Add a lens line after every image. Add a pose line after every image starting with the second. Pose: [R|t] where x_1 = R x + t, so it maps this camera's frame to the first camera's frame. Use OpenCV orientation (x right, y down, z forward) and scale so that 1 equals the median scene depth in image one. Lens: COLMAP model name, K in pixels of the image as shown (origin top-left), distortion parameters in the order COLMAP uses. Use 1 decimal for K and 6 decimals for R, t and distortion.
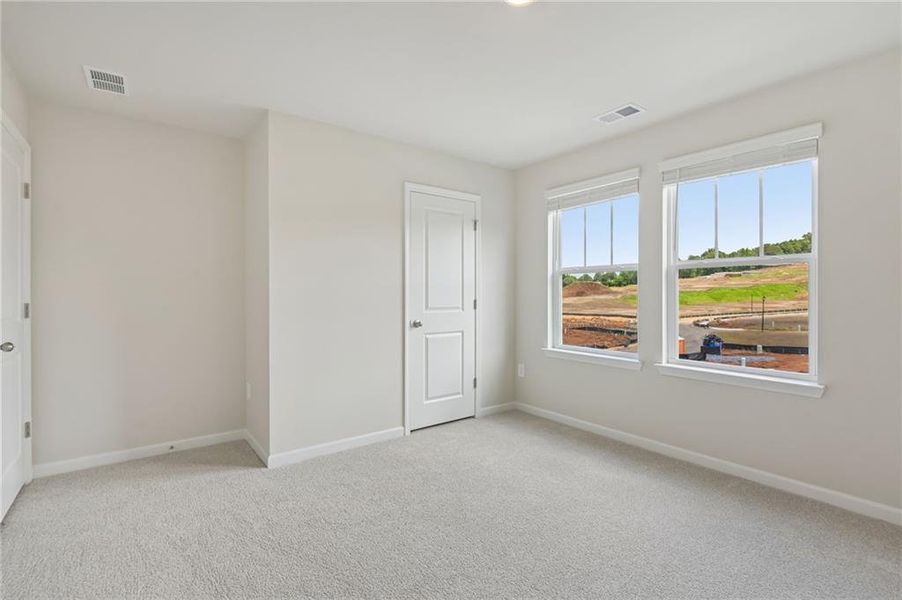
lens RADIAL K [[427.1, 0, 448.7], [0, 427.1, 290.1], [0, 0, 1]] dist [-0.001057, -0.000458]
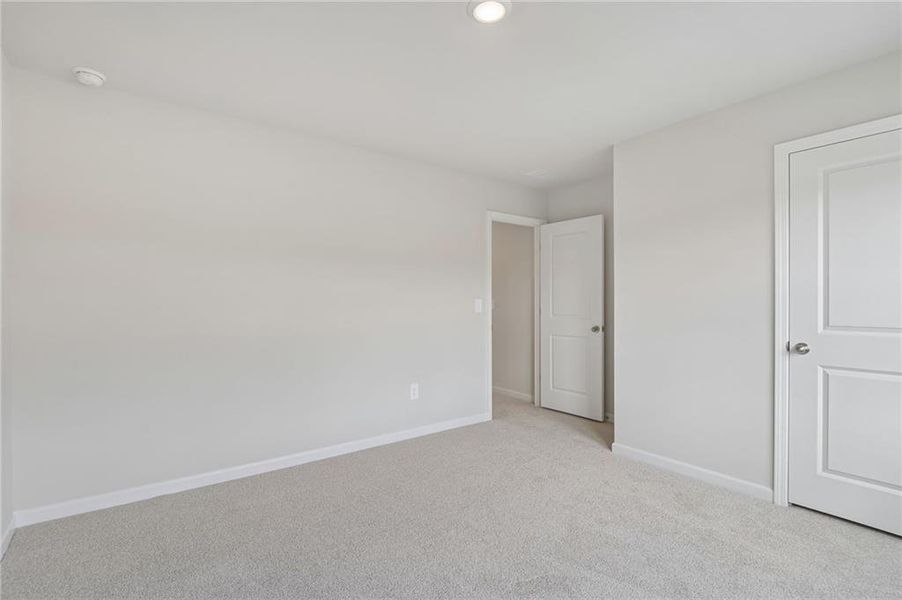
lens RADIAL K [[416.1, 0, 447.5], [0, 416.1, 299.5], [0, 0, 1]] dist [0.000187, -0.000170]
pose [[-0.002430, -0.002637, -0.999994, 0.685857], [0.001150, 0.999996, -0.002640, 0.004229], [0.999996, -0.001156, -0.002427, 0.531857]]
